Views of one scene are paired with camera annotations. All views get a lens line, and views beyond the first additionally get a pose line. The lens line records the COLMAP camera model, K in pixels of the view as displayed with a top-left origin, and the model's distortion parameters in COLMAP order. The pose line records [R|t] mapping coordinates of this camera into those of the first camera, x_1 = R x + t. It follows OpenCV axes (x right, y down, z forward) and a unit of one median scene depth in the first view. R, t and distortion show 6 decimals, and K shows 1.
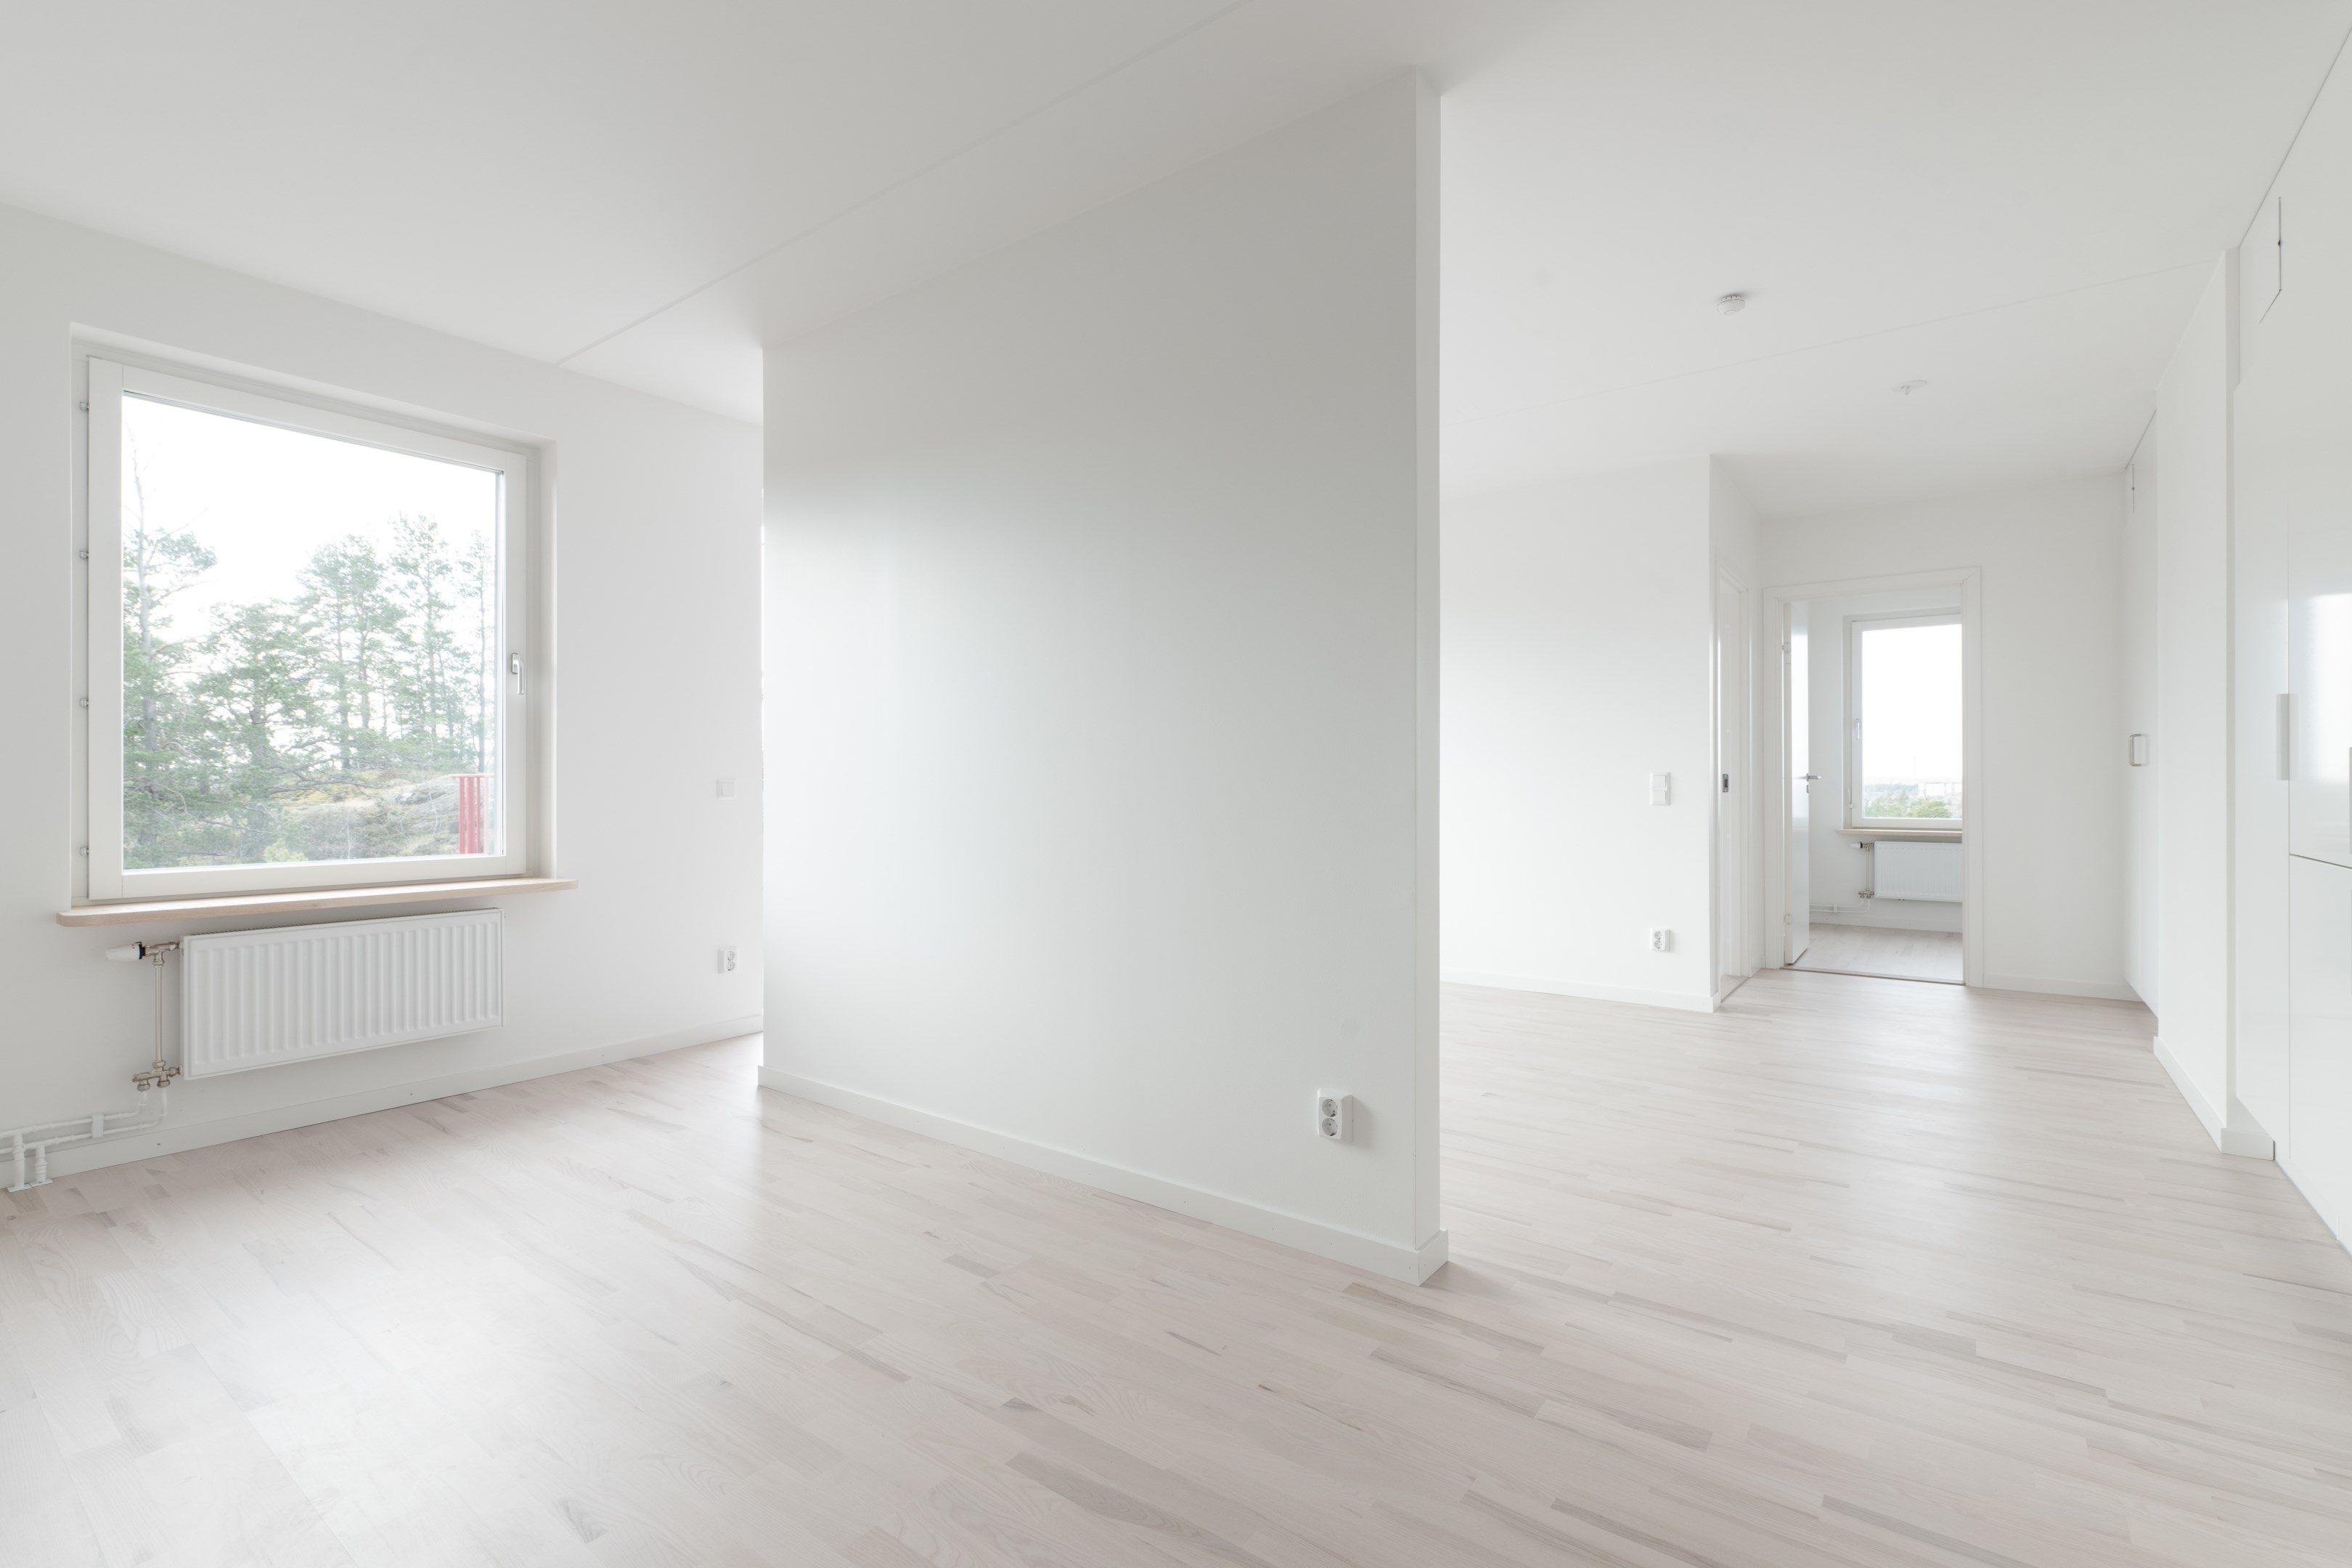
lens RADIAL K [[1051.0, 0, 1177.6], [0, 1051.0, 784.5], [0, 0, 1]] dist [-0.000055, -0.000892]
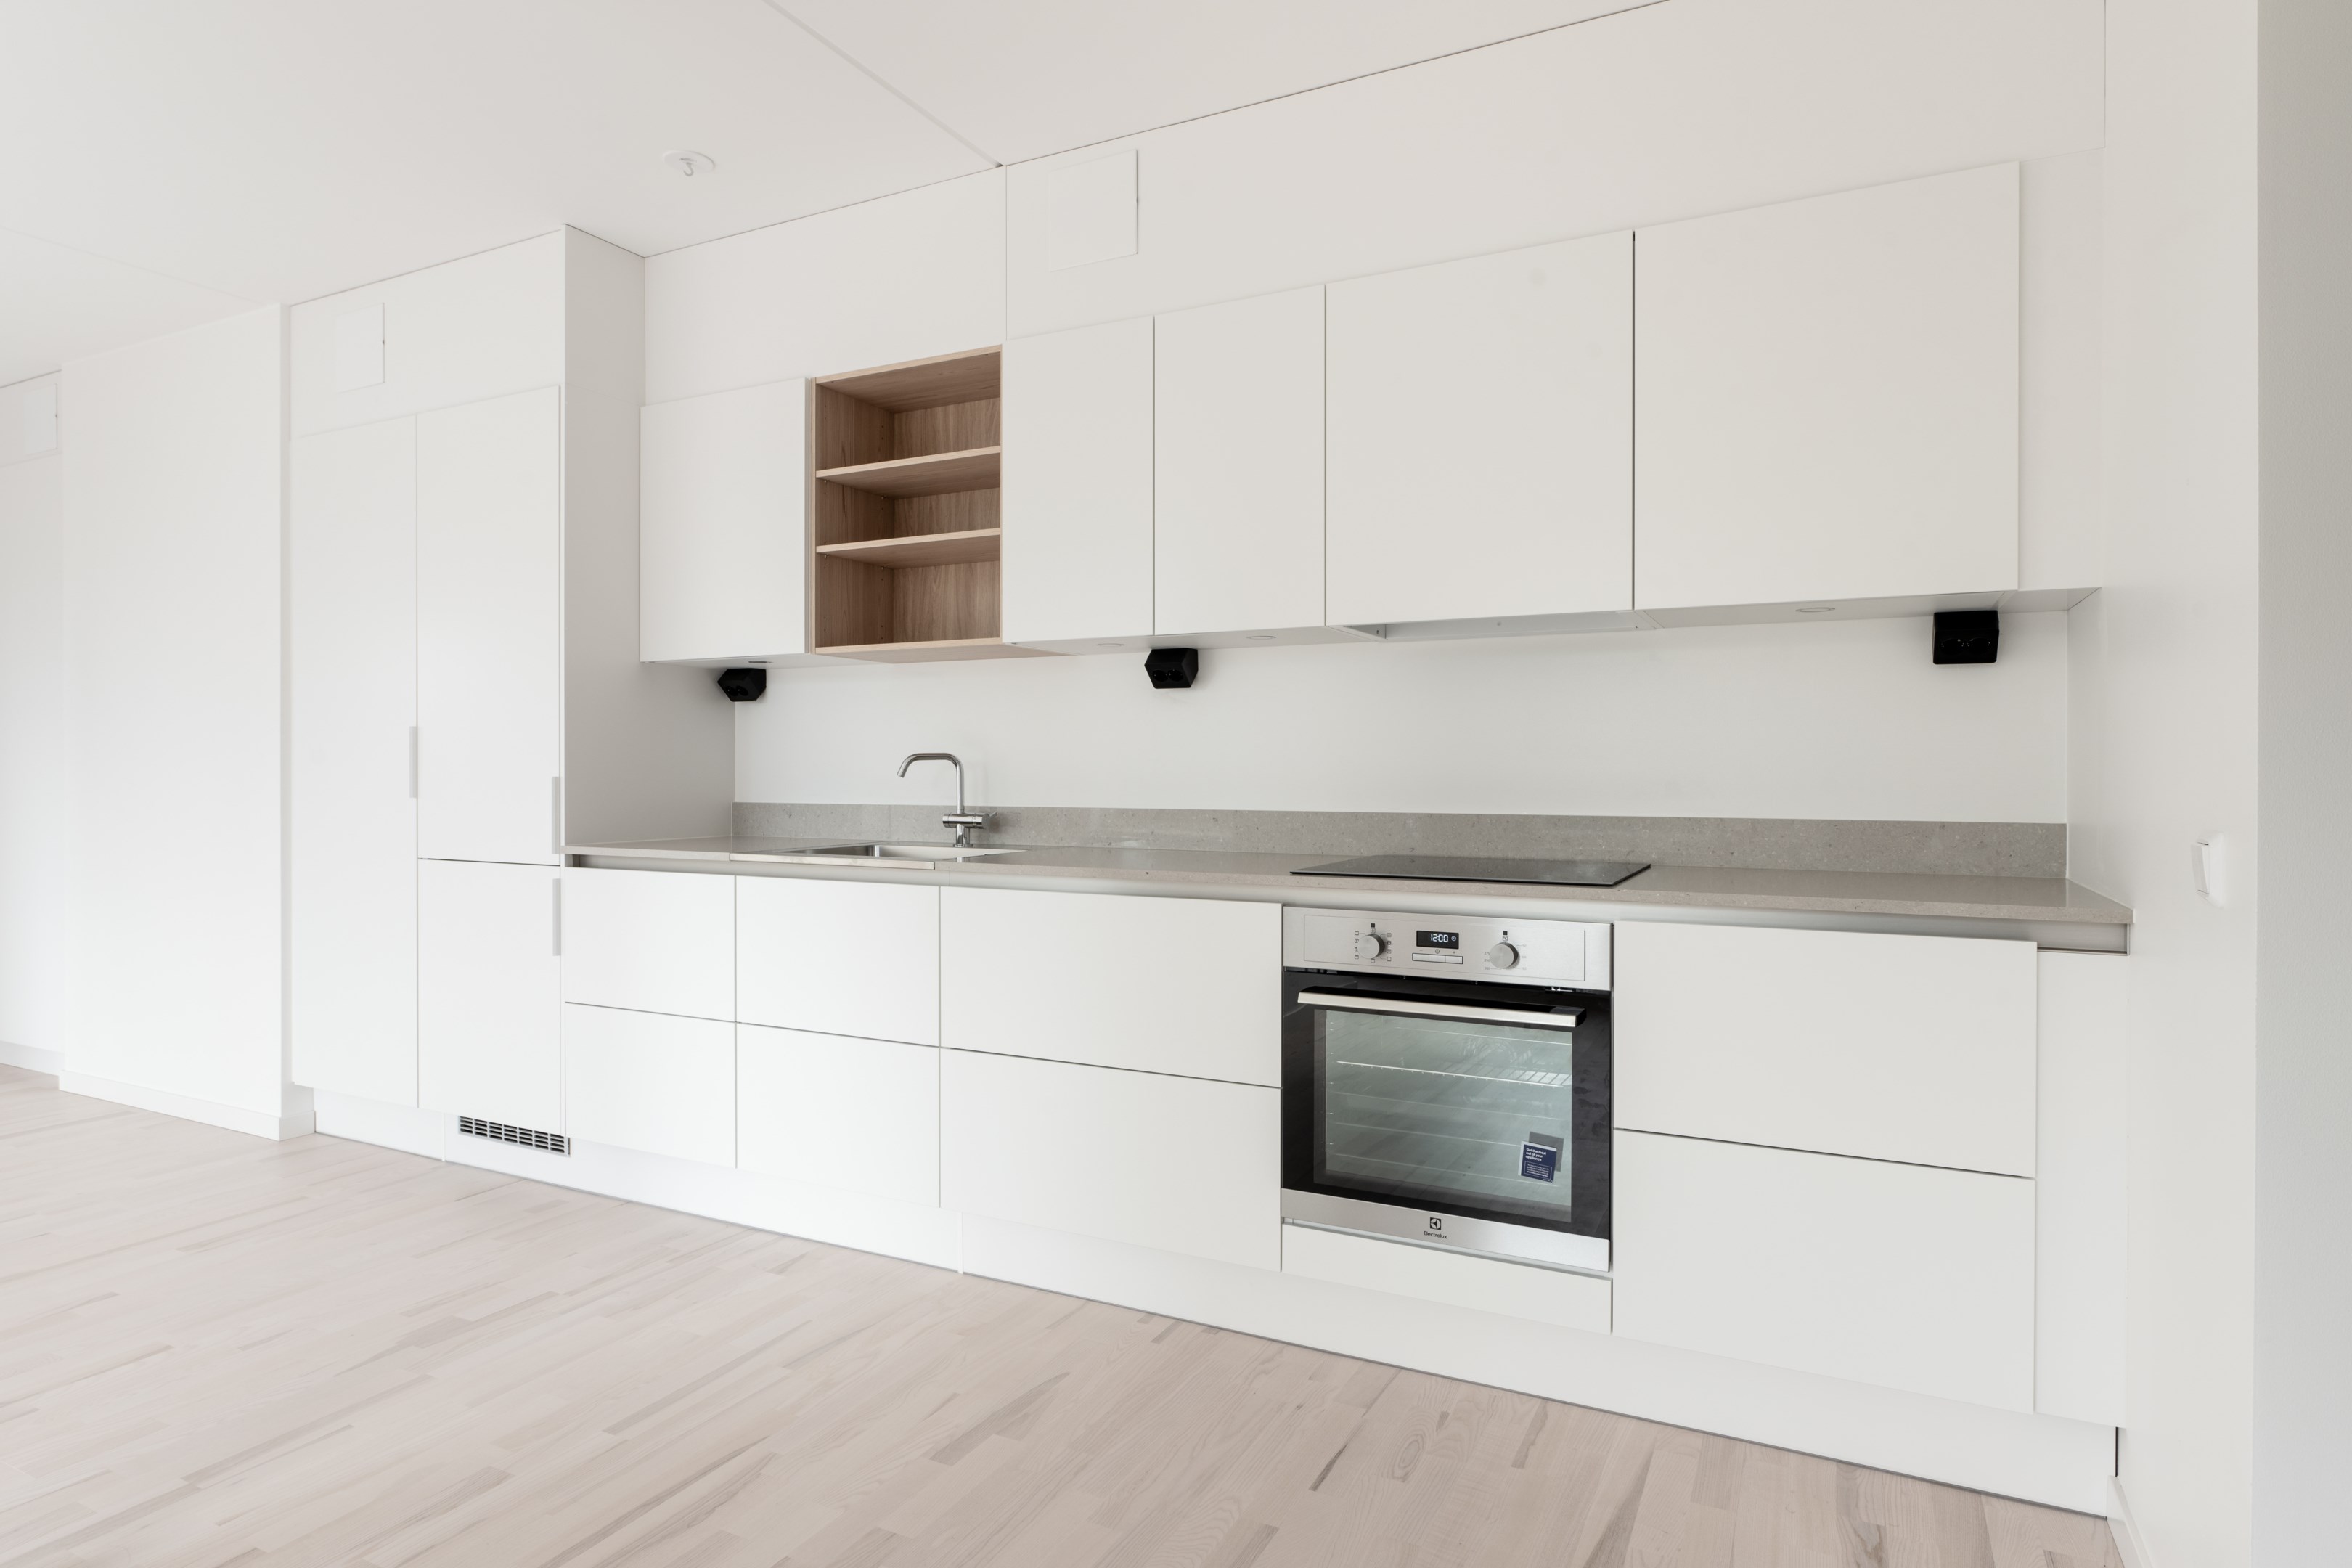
lens RADIAL K [[1268.7, 0, 1175.9], [0, 1268.7, 792.3], [0, 0, 1]] dist [-0.003001, -0.001053]
pose [[-0.174245, -0.009758, 0.984654, -0.229503], [-0.002660, 0.999952, 0.009439, -0.012134], [-0.984699, -0.000975, -0.174263, 0.163114]]
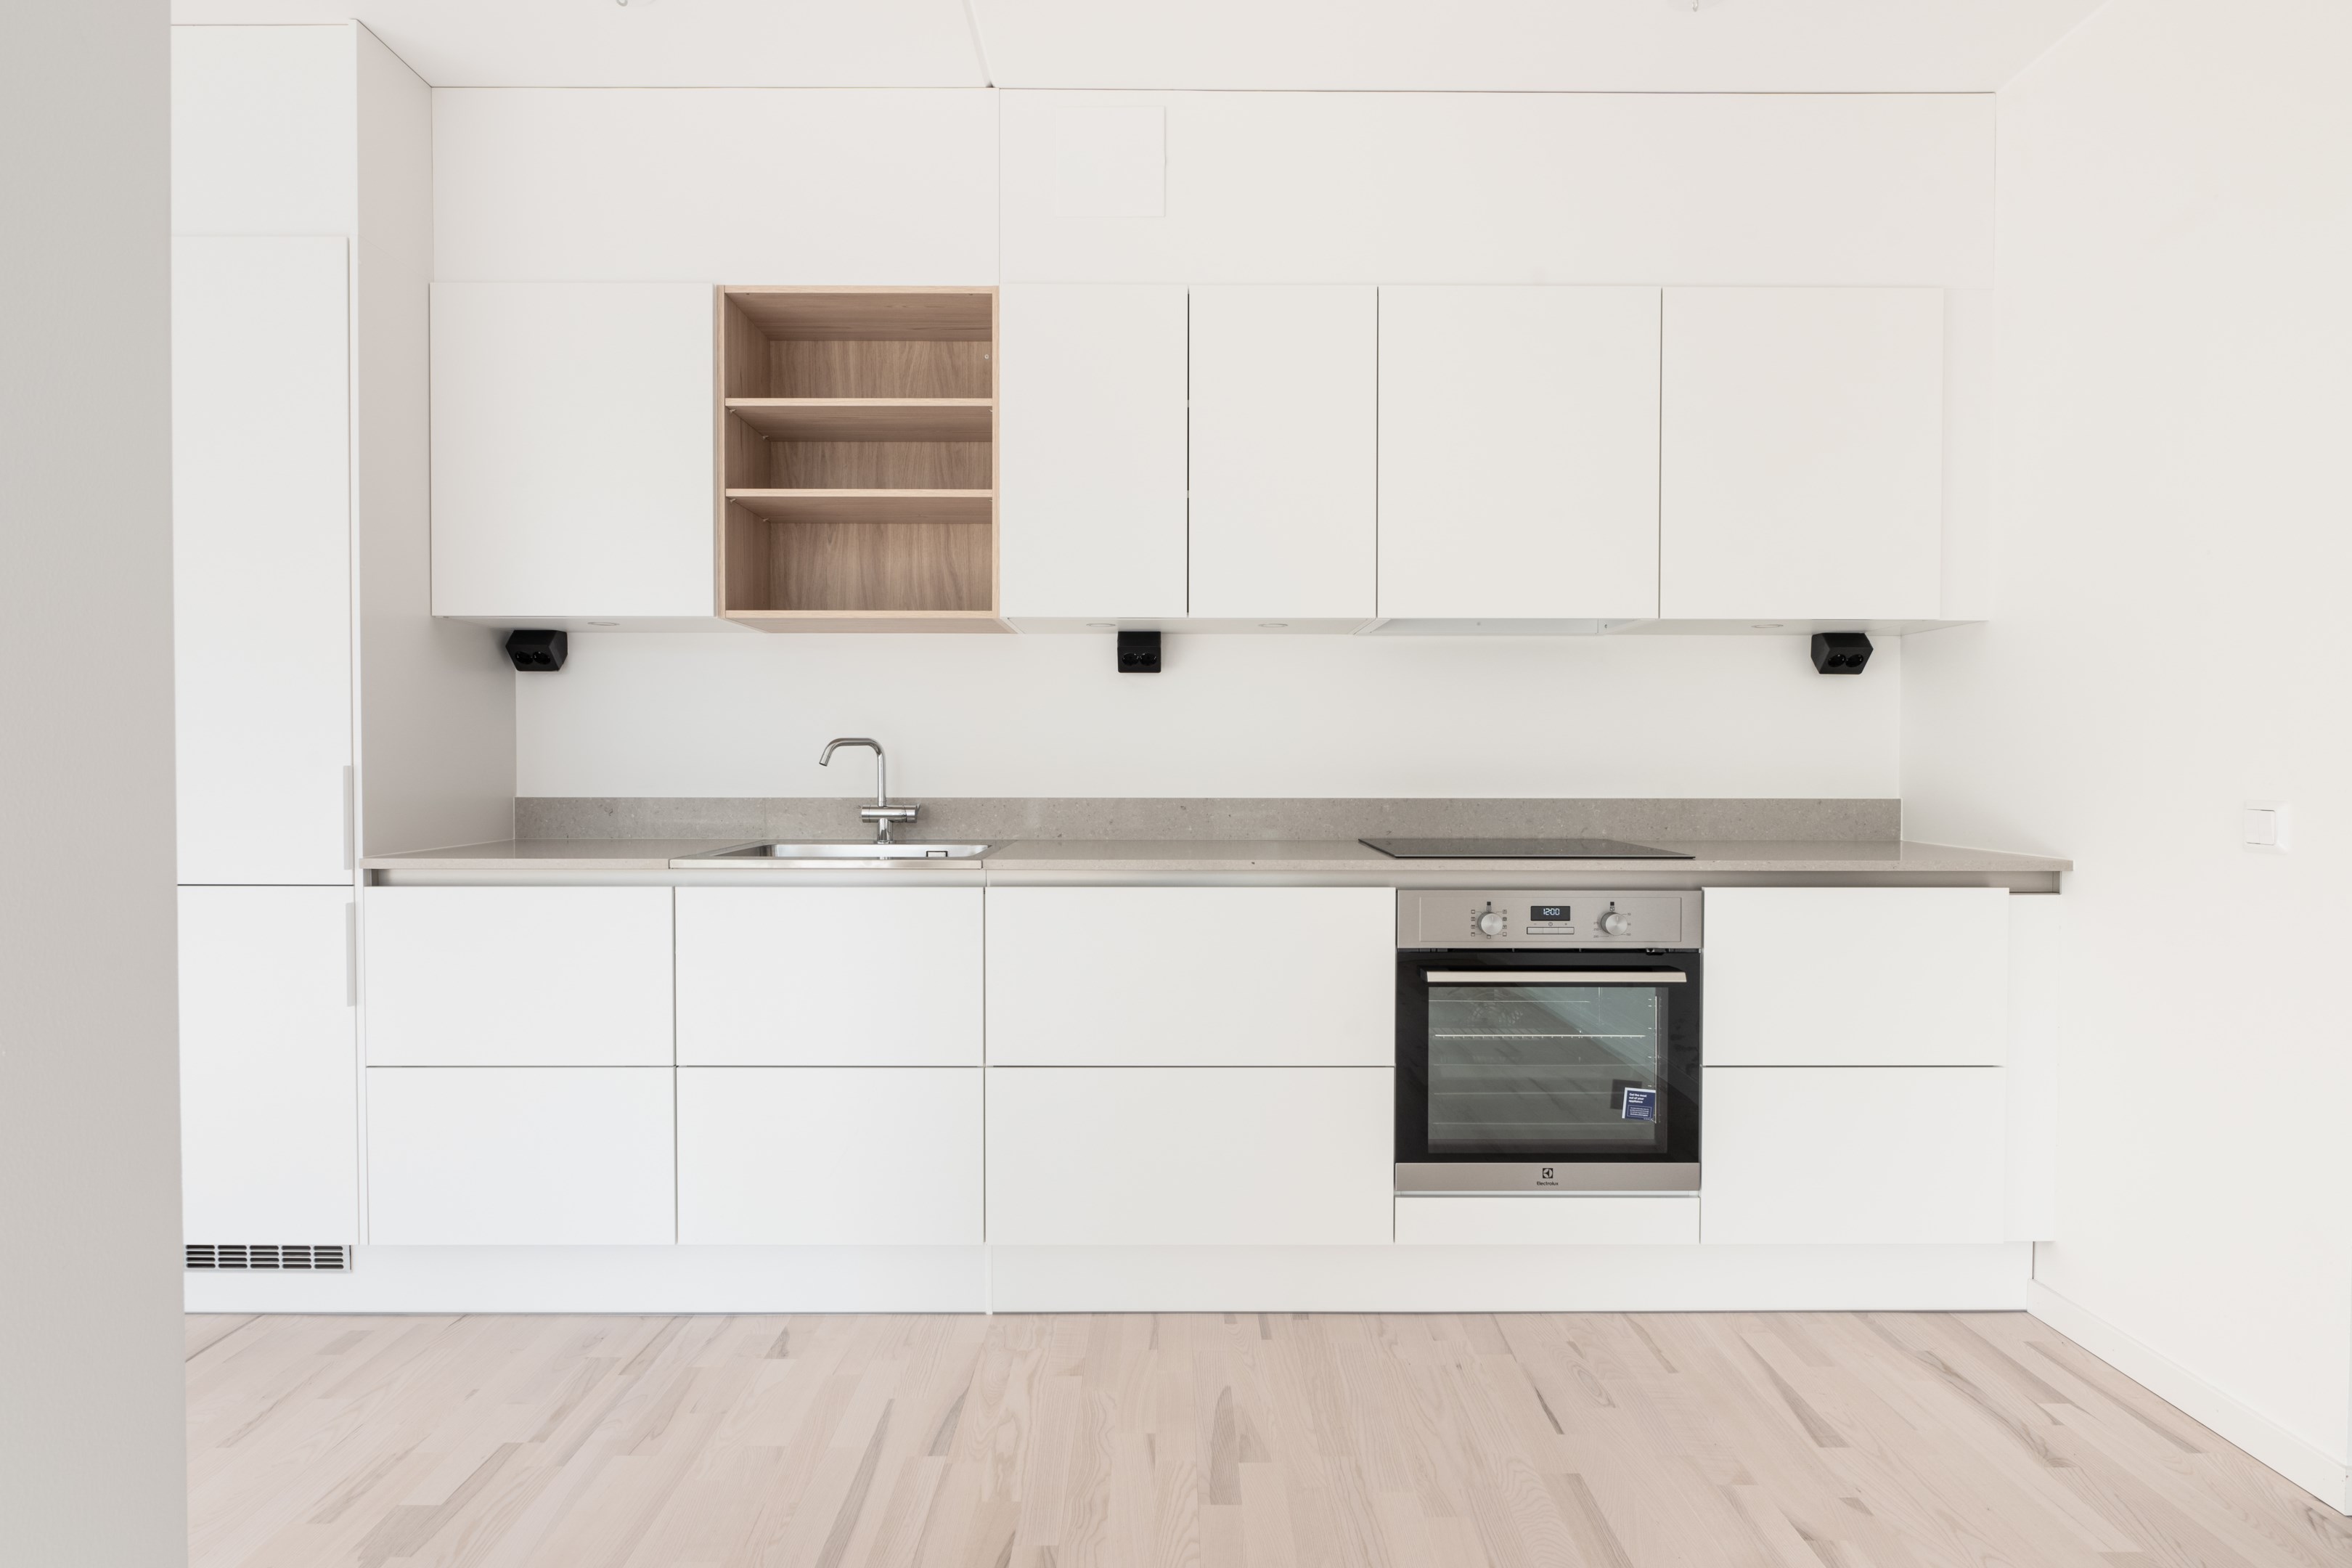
lens RADIAL K [[1268.7, 0, 1167.2], [0, 1268.7, 792.5], [0, 0, 1]] dist [-0.003001, -0.001053]
pose [[-0.599392, -0.015733, 0.800301, -0.122709], [0.000551, 0.999798, 0.020067, -0.012512], [-0.800455, 0.012469, -0.599263, 0.372755]]
